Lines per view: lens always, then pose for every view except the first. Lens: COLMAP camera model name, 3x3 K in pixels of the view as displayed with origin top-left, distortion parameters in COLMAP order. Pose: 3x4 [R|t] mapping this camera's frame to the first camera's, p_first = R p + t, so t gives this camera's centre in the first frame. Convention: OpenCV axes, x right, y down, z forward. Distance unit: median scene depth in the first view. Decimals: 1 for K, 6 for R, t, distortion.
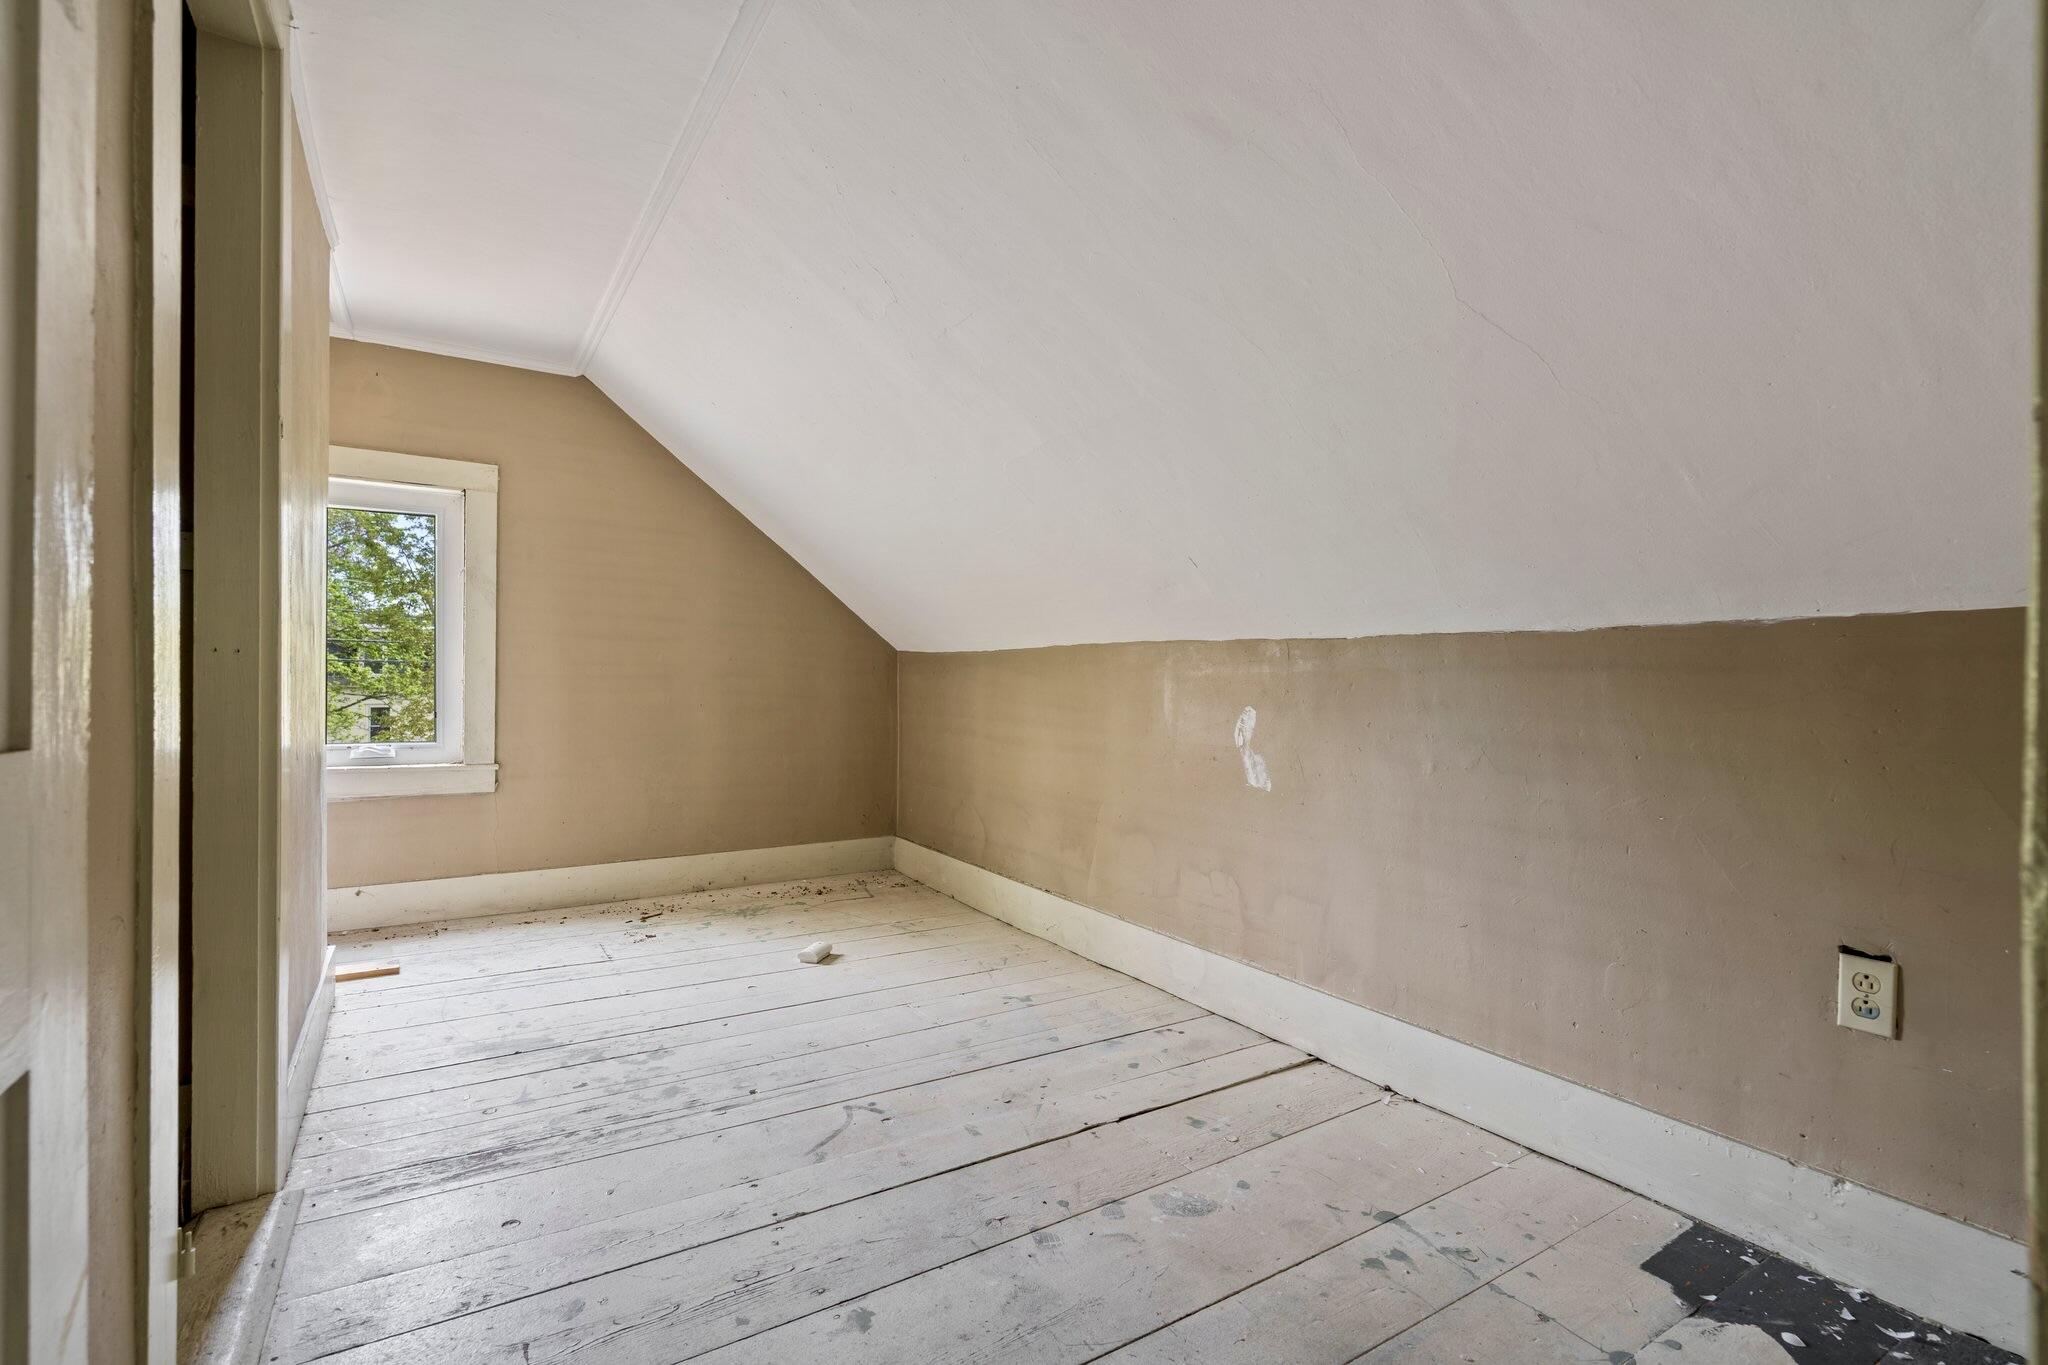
lens RADIAL K [[953.0, 0, 1032.7], [0, 953.0, 681.1], [0, 0, 1]] dist [-0.004643, -0.000291]
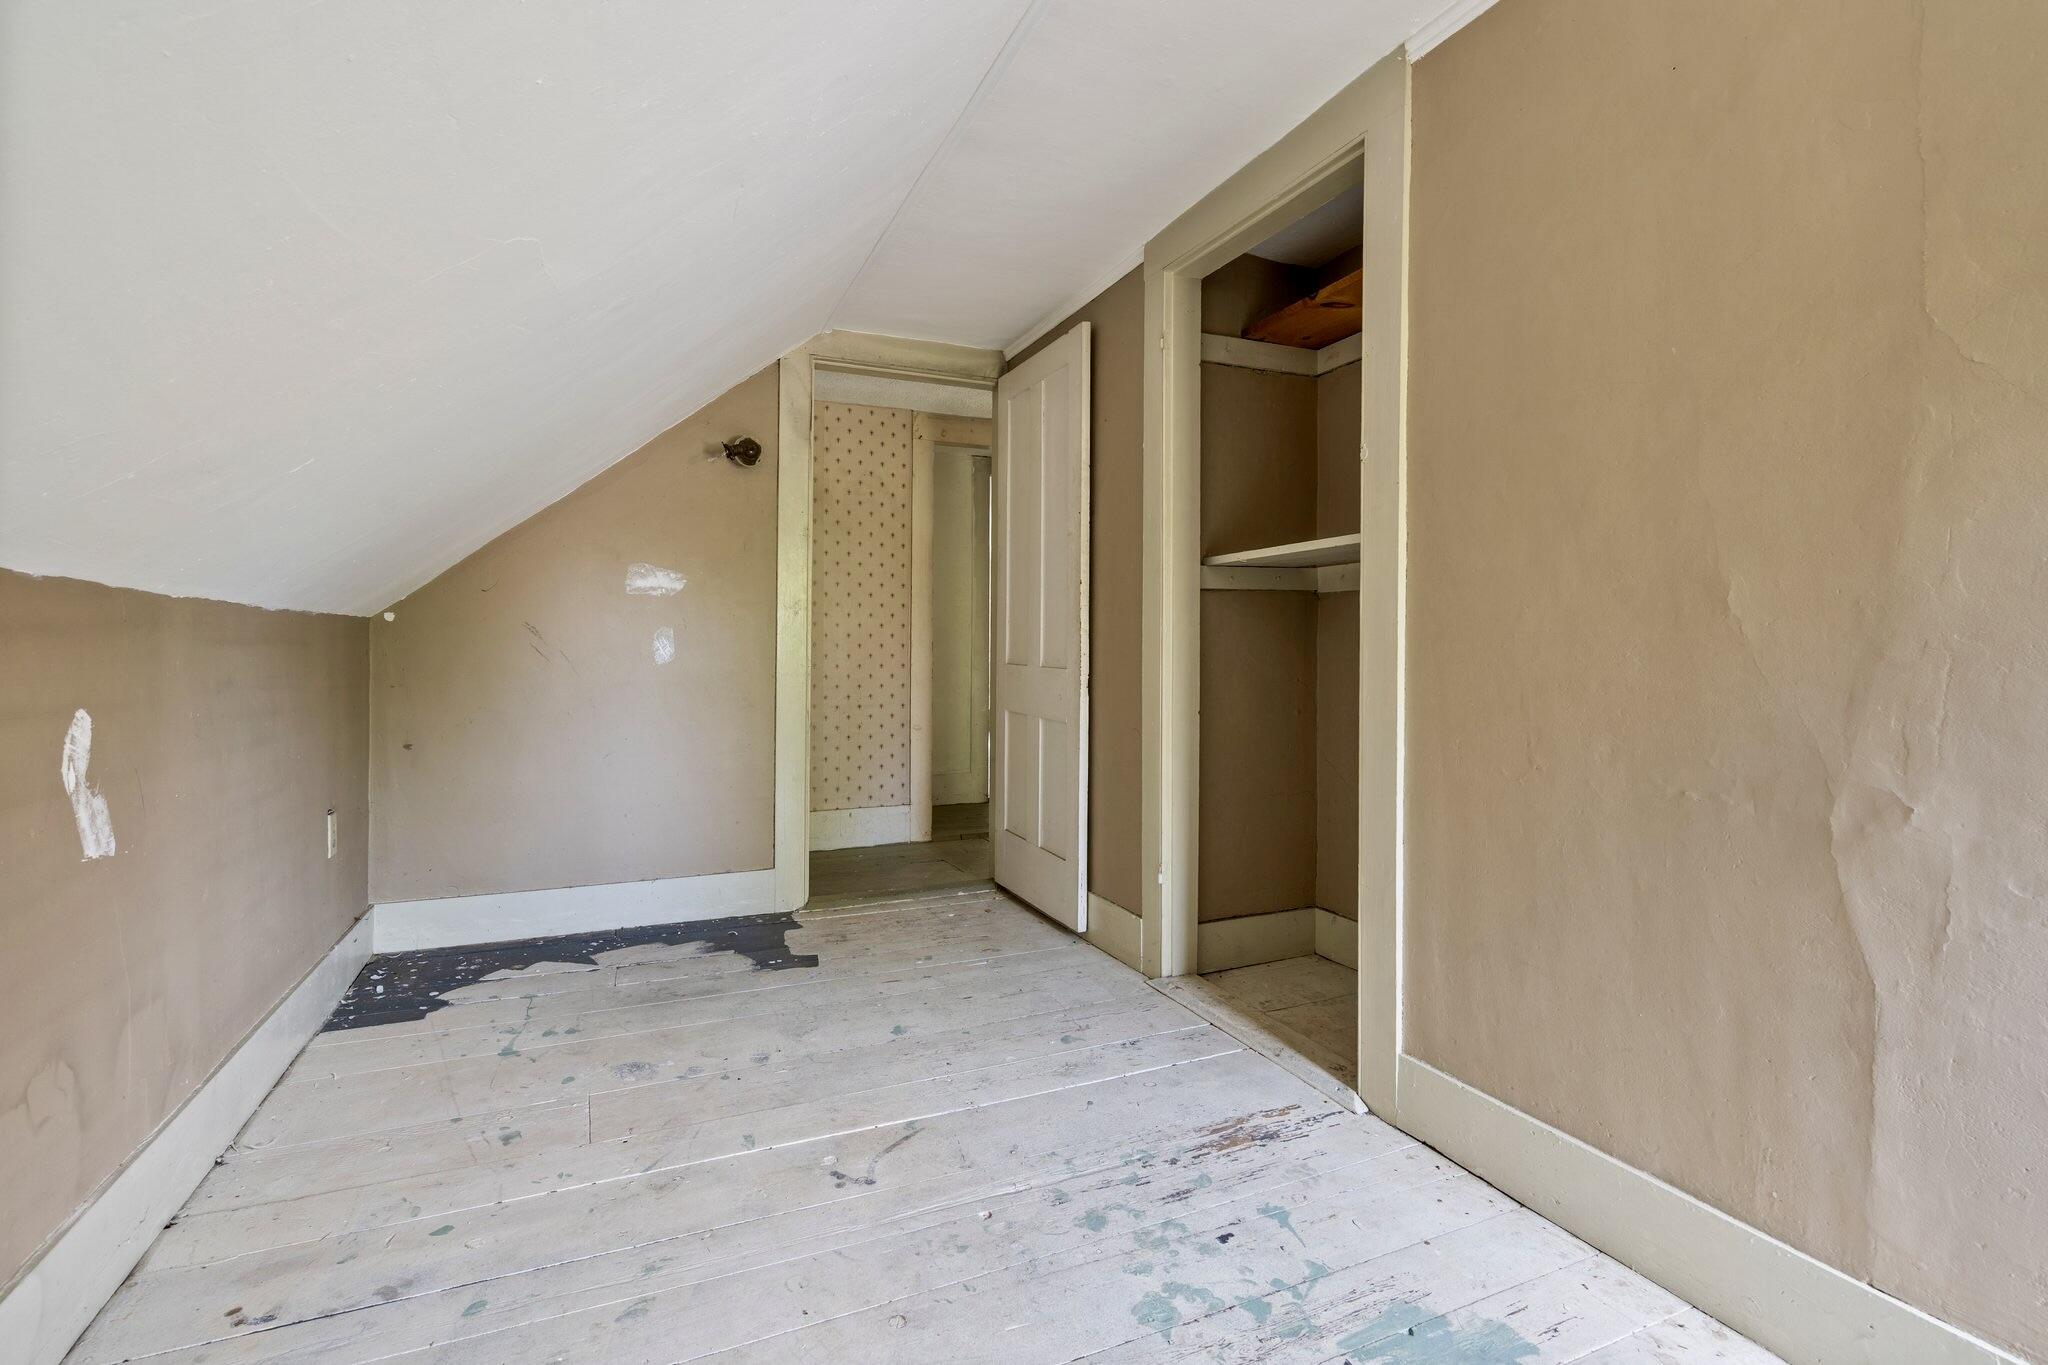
lens RADIAL K [[953.0, 0, 1022.8], [0, 953.0, 672.9], [0, 0, 1]] dist [-0.004643, -0.000291]
pose [[-0.987078, -0.014122, 0.159616, -0.436673], [-0.009871, 0.999576, 0.027397, -0.014753], [-0.159935, 0.025468, -0.986799, 1.729209]]
